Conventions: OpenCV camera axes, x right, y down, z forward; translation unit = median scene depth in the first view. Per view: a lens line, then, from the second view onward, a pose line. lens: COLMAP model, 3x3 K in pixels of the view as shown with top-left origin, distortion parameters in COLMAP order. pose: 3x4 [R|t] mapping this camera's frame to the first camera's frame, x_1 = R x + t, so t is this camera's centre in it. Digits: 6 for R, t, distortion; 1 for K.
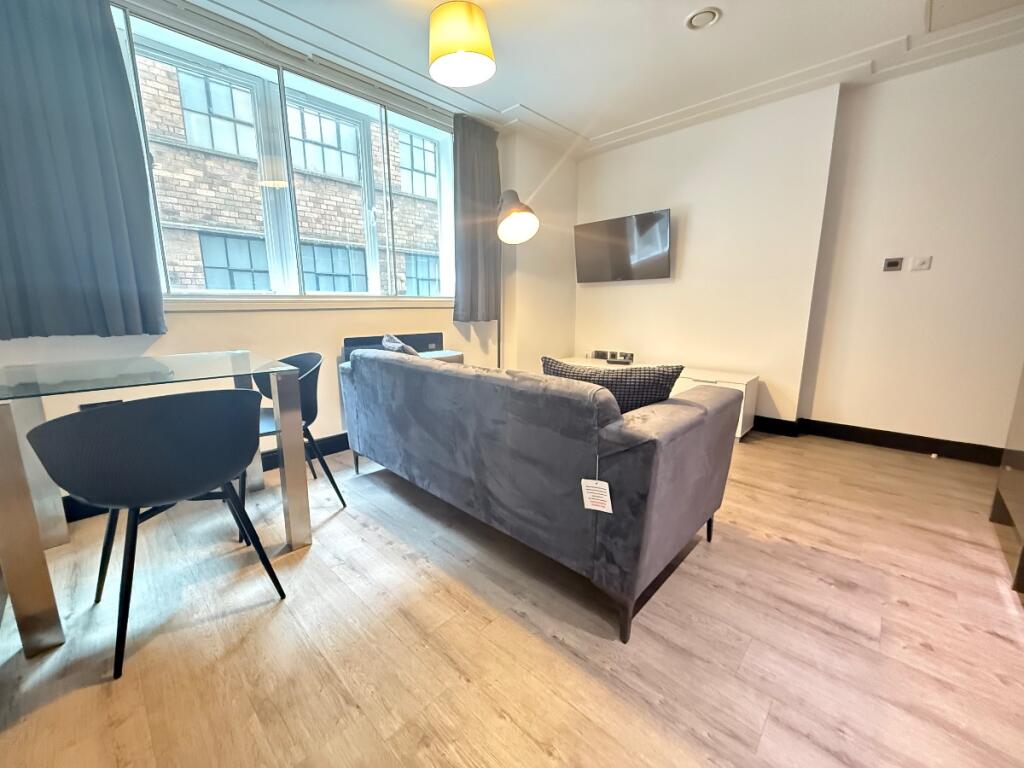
lens RADIAL K [[408.7, 0, 512.6], [0, 408.7, 379.7], [0, 0, 1]] dist [0.003371, 0.000741]
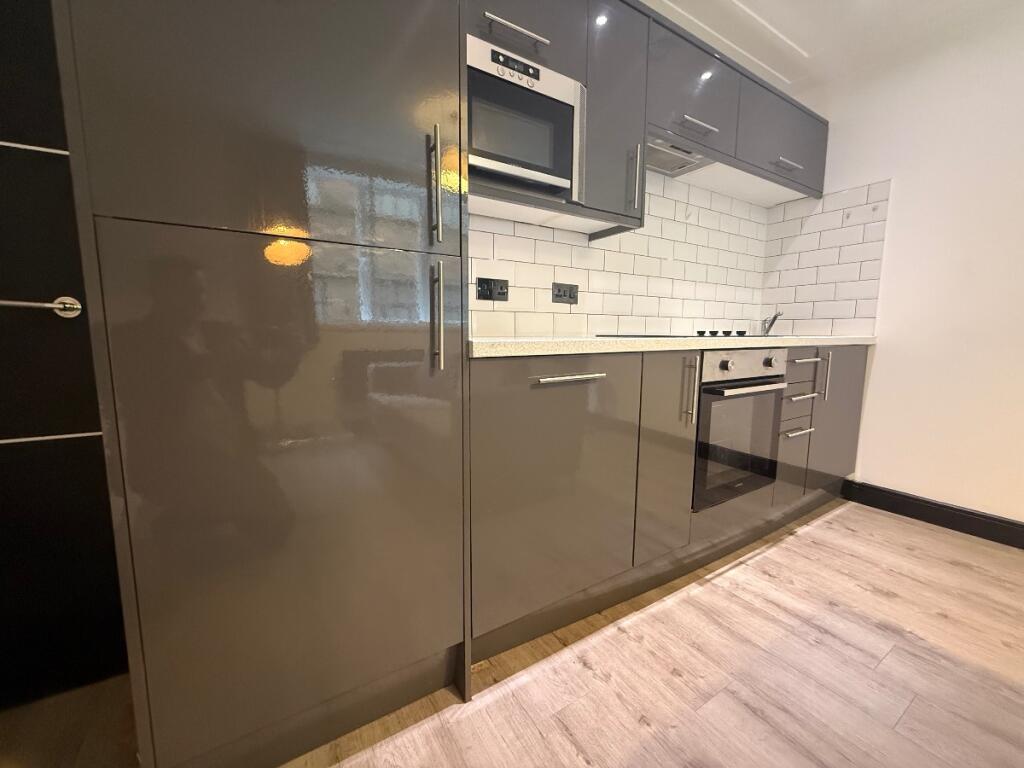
lens RADIAL K [[408.7, 0, 511.8], [0, 408.7, 384.1], [0, 0, 1]] dist [0.003371, 0.000741]
pose [[-0.968415, -0.030609, 0.247459, 1.167388], [0.043281, 0.956737, 0.287718, -0.295290], [-0.245560, 0.289340, -0.925193, 1.792910]]
